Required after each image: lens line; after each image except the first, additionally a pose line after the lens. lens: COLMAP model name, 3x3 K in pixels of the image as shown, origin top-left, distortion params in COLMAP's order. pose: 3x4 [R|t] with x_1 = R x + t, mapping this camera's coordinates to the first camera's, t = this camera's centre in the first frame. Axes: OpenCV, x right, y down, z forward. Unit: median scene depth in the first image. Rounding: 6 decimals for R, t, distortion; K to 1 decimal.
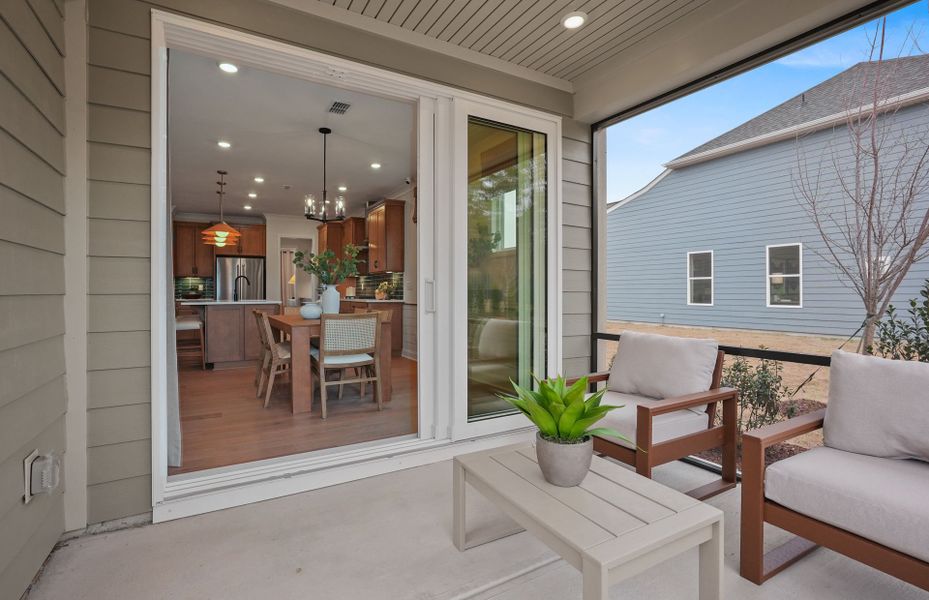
lens RADIAL K [[435.6, 0, 455.2], [0, 435.6, 289.4], [0, 0, 1]] dist [-0.020251, 0.000484]
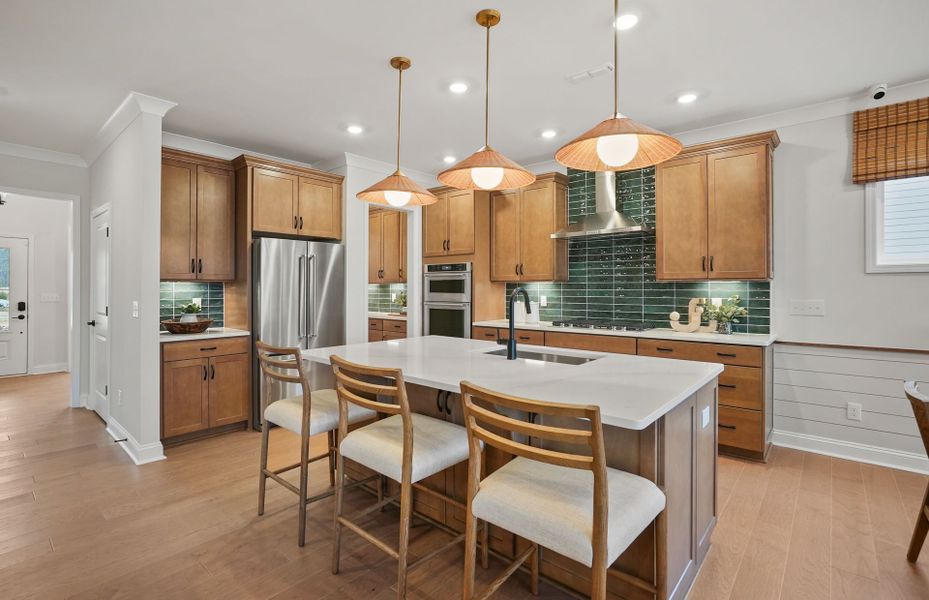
lens RADIAL K [[435.6, 0, 455.2], [0, 435.6, 289.4], [0, 0, 1]] dist [-0.020251, 0.000484]
pose [[0.947200, 0.001350, 0.320640, -0.483626], [-0.003281, 0.999980, 0.005482, -0.022851], [-0.320626, -0.006244, 0.947185, 0.494756]]
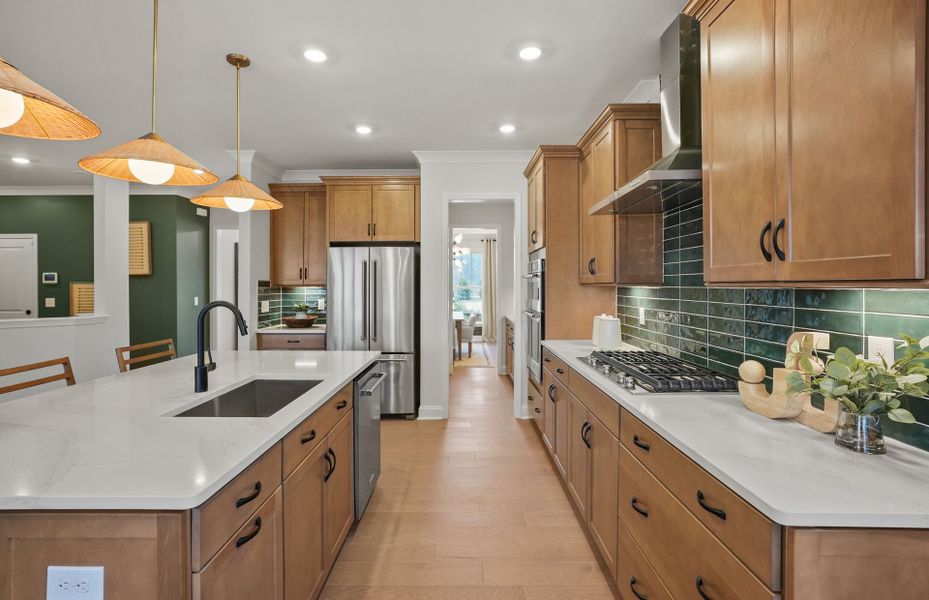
lens RADIAL K [[435.6, 0, 455.2], [0, 435.6, 289.4], [0, 0, 1]] dist [-0.020251, 0.000484]
pose [[0.861978, 0.006189, -0.506907, -0.162229], [0.000672, 0.999911, 0.013351, -0.030676], [0.506944, -0.011849, 0.861897, 0.615793]]
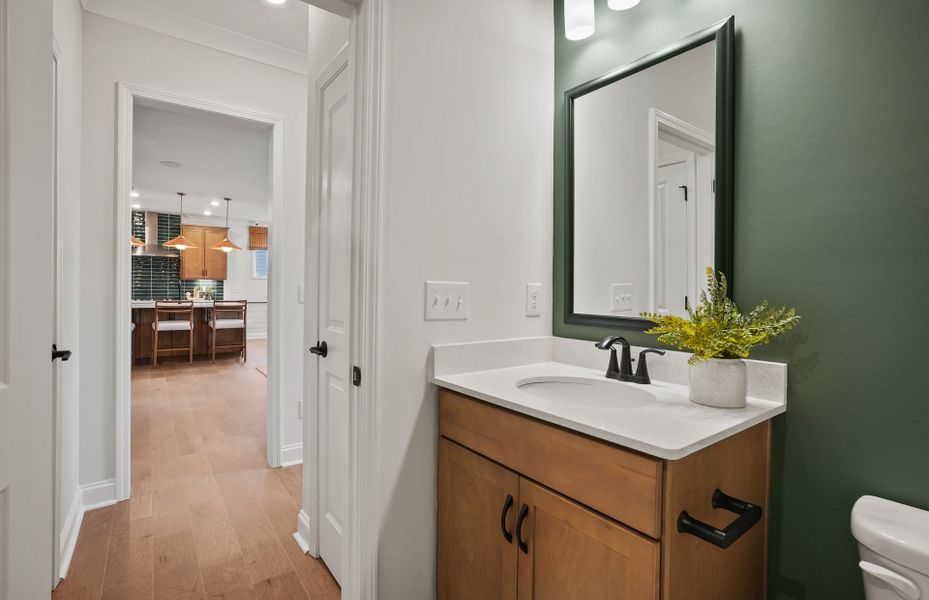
lens RADIAL K [[435.6, 0, 455.2], [0, 435.6, 289.4], [0, 0, 1]] dist [-0.020251, 0.000484]
pose [[-0.100172, 0.000727, 0.994970, -1.185352], [-0.011237, 0.999935, -0.001862, -0.011319], [-0.994907, -0.011367, -0.100157, 0.319333]]
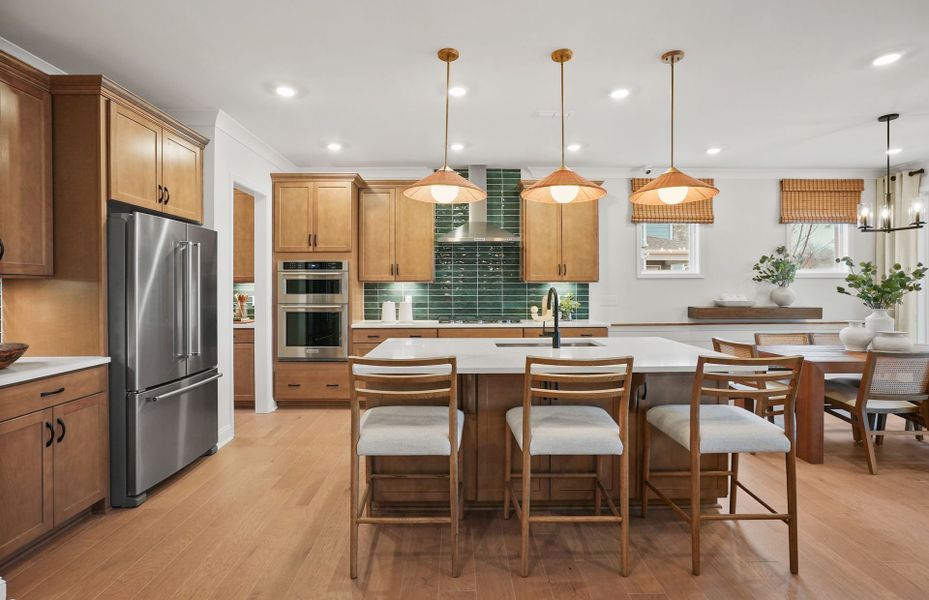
lens RADIAL K [[435.6, 0, 455.2], [0, 435.6, 289.4], [0, 0, 1]] dist [-0.020251, 0.000484]
pose [[0.493555, -0.001343, 0.869714, -0.667199], [-0.001594, 0.999996, 0.002449, -0.021896], [-0.869713, -0.002595, 0.493551, 0.642650]]
